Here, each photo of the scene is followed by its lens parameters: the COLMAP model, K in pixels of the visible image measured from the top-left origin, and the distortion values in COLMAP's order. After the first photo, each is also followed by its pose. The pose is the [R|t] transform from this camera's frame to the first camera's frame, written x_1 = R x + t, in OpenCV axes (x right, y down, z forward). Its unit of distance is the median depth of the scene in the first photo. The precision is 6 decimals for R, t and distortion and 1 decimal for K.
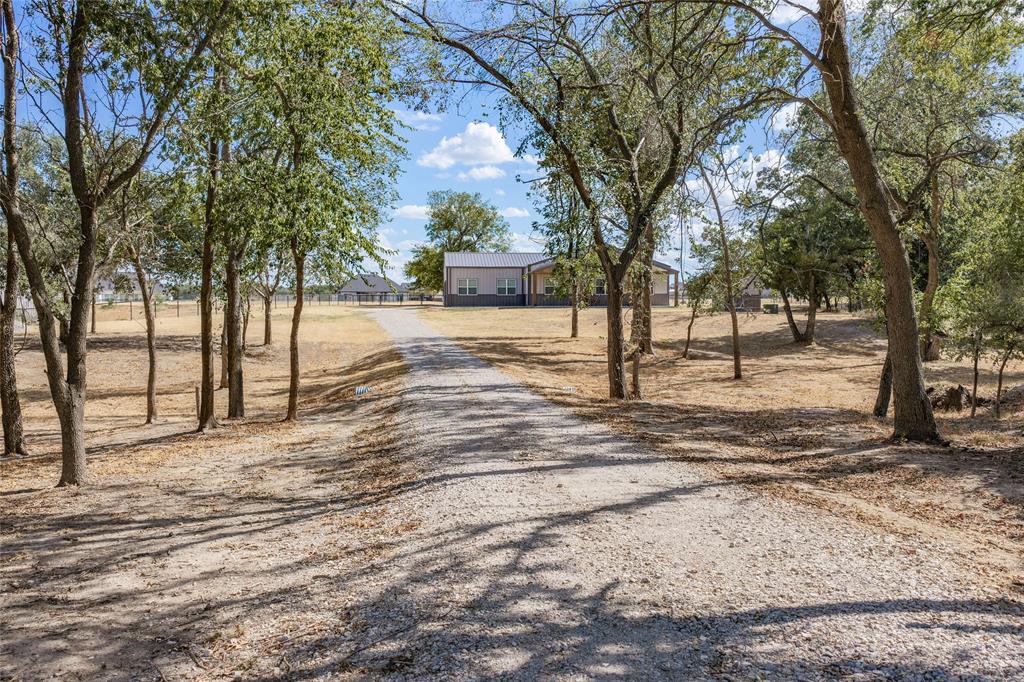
lens RADIAL K [[853.3, 0, 512.0], [0, 853.3, 341.0], [0, 0, 1]] dist [0.005186, -0.003810]
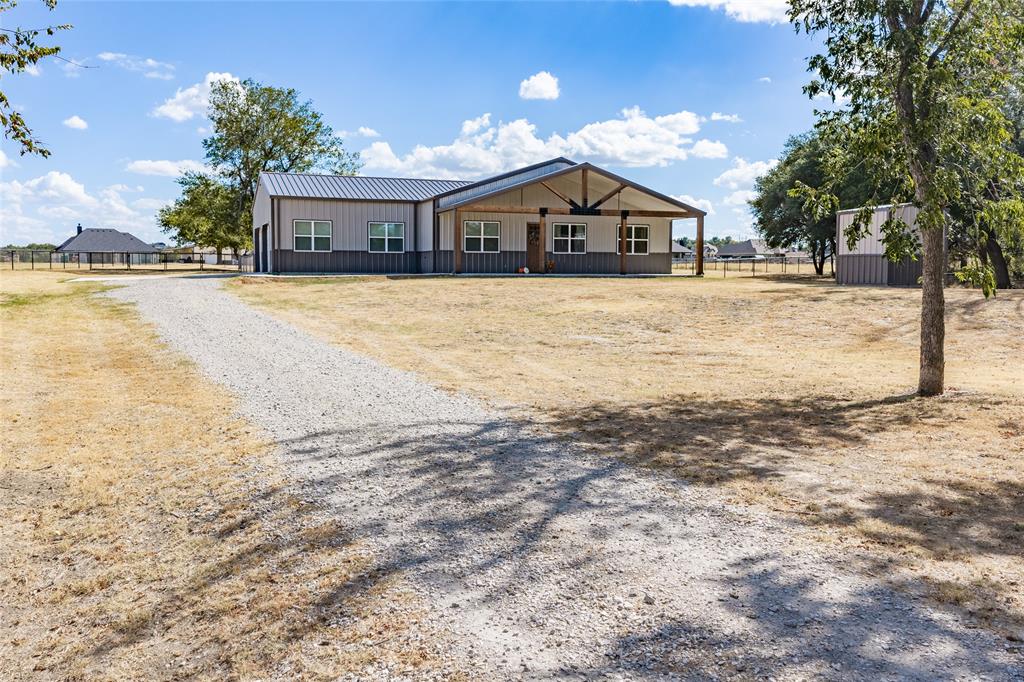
lens RADIAL K [[873.9, 0, 486.4], [0, 873.9, 323.5], [0, 0, 1]] dist [0.003188, -0.001633]
pose [[0.969544, -0.008126, 0.244783, -0.204136], [0.003689, 0.999821, 0.018578, -0.049058], [-0.244890, -0.017109, 0.969400, 1.151993]]
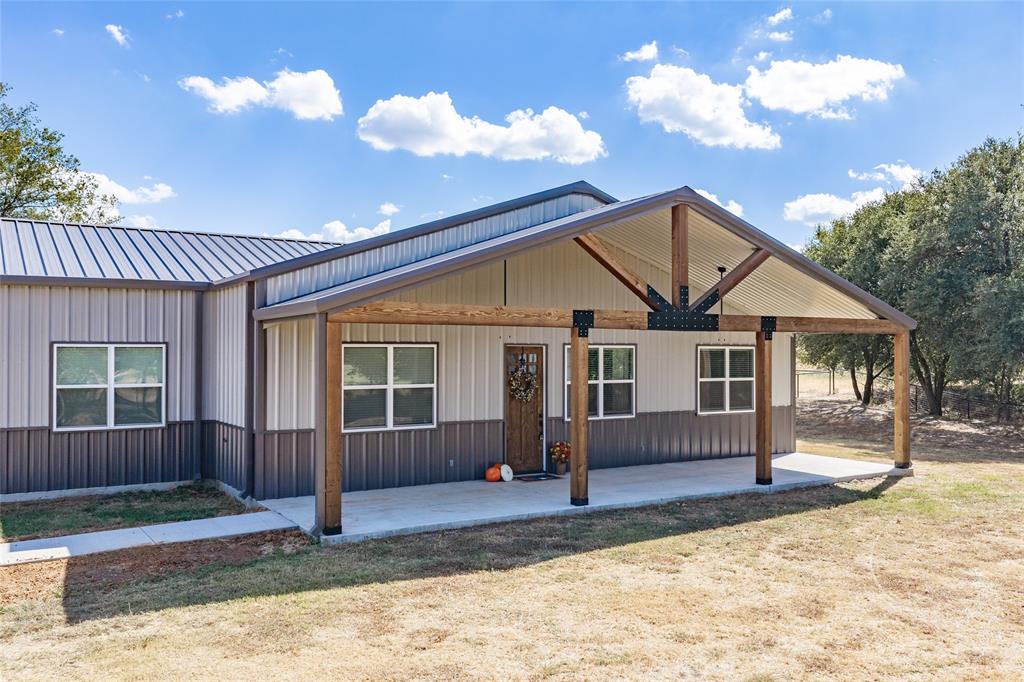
lens RADIAL K [[853.3, 0, 512.0], [0, 853.3, 341.0], [0, 0, 1]] dist [0.005186, -0.003810]
pose [[0.890938, 0.009192, 0.454031, -0.032876], [0.016208, 0.998514, -0.052021, -0.157957], [-0.453835, 0.053706, 0.889466, 2.016250]]
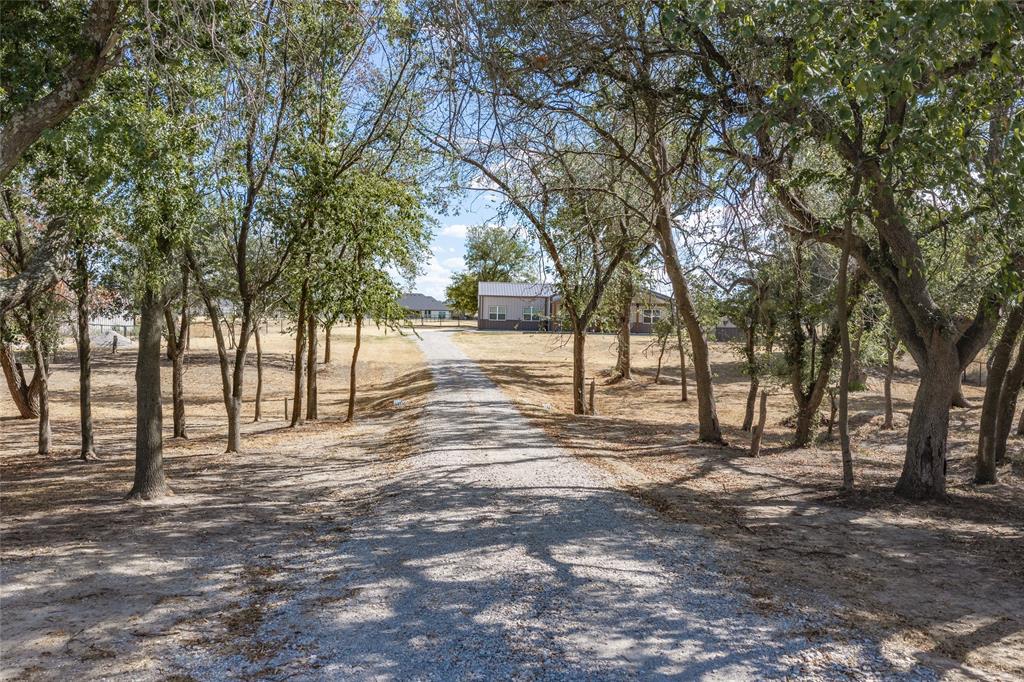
lens RADIAL K [[820.7, 0, 515.5], [0, 820.7, 318.7], [0, 0, 1]] dist [0.010733, 0.002258]
pose [[0.998760, 0.022194, -0.044568, 0.055409], [-0.024188, 0.998707, -0.044703, -0.018261], [0.043519, 0.045726, 0.998006, -0.258084]]
